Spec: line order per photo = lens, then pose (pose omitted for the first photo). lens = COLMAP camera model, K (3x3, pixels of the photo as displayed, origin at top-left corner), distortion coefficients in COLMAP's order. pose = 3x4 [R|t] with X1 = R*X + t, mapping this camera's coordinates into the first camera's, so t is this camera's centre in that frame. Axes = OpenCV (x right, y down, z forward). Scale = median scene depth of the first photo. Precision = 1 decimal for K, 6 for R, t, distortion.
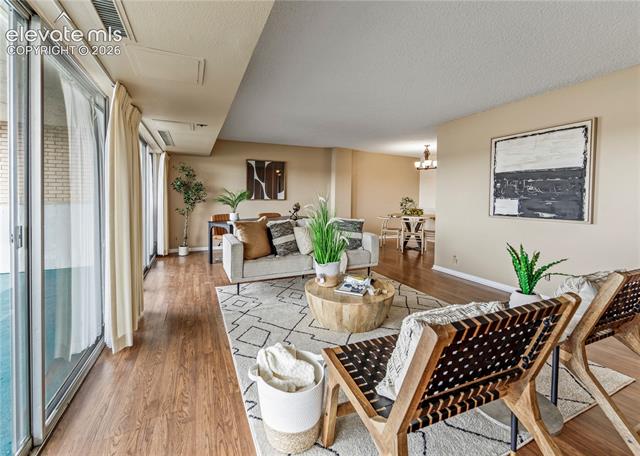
lens RADIAL K [[277.4, 0, 317.4], [0, 277.4, 207.7], [0, 0, 1]] dist [-0.002980, -0.001025]
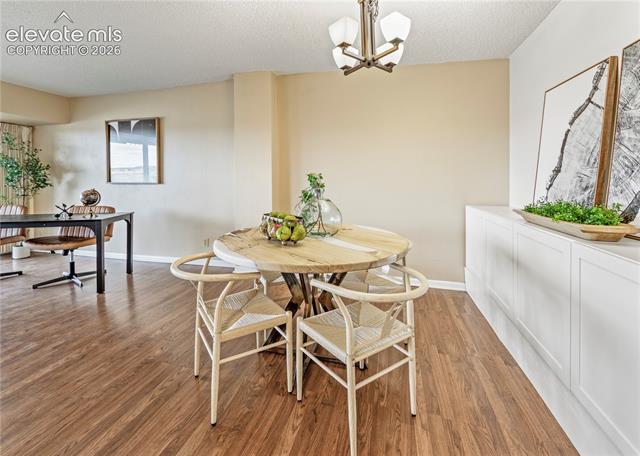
lens RADIAL K [[277.4, 0, 312.6], [0, 277.4, 181.0], [0, 0, 1]] dist [-0.002980, -0.001025]
pose [[0.763138, -0.005901, -0.646209, 1.002593], [-0.018464, 0.999351, -0.030930, -0.043123], [0.645972, 0.035536, 0.762534, 1.559097]]
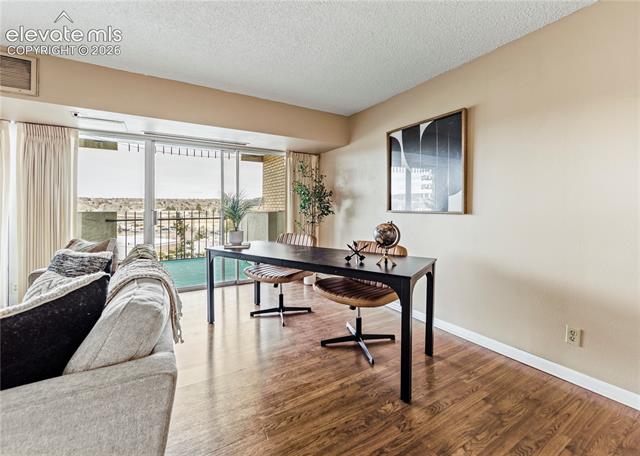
lens RADIAL K [[277.4, 0, 324.2], [0, 277.4, 210.8], [0, 0, 1]] dist [-0.002980, -0.001025]
pose [[0.109989, 0.005838, -0.993916, 0.446806], [-0.046900, 0.998899, 0.000678, -0.048117], [0.992826, 0.046540, 0.110141, 1.582482]]
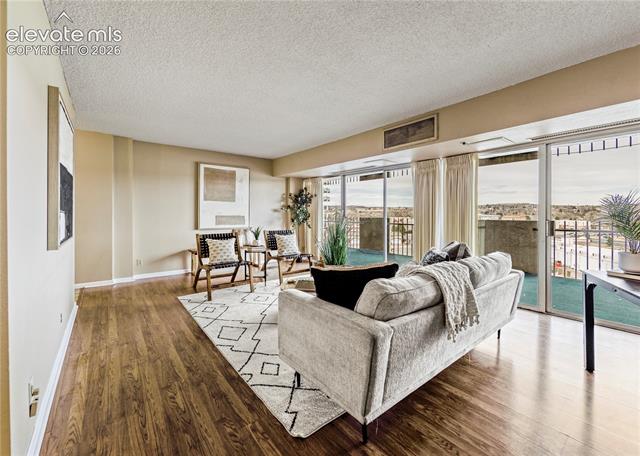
lens RADIAL K [[277.4, 0, 318.1], [0, 277.4, 215.2], [0, 0, 1]] dist [-0.002980, -0.001025]
pose [[-0.974067, -0.006038, -0.226178, 0.323120], [-0.015753, 0.999028, 0.041170, -0.061370], [0.225710, 0.043665, -0.973216, 1.816776]]
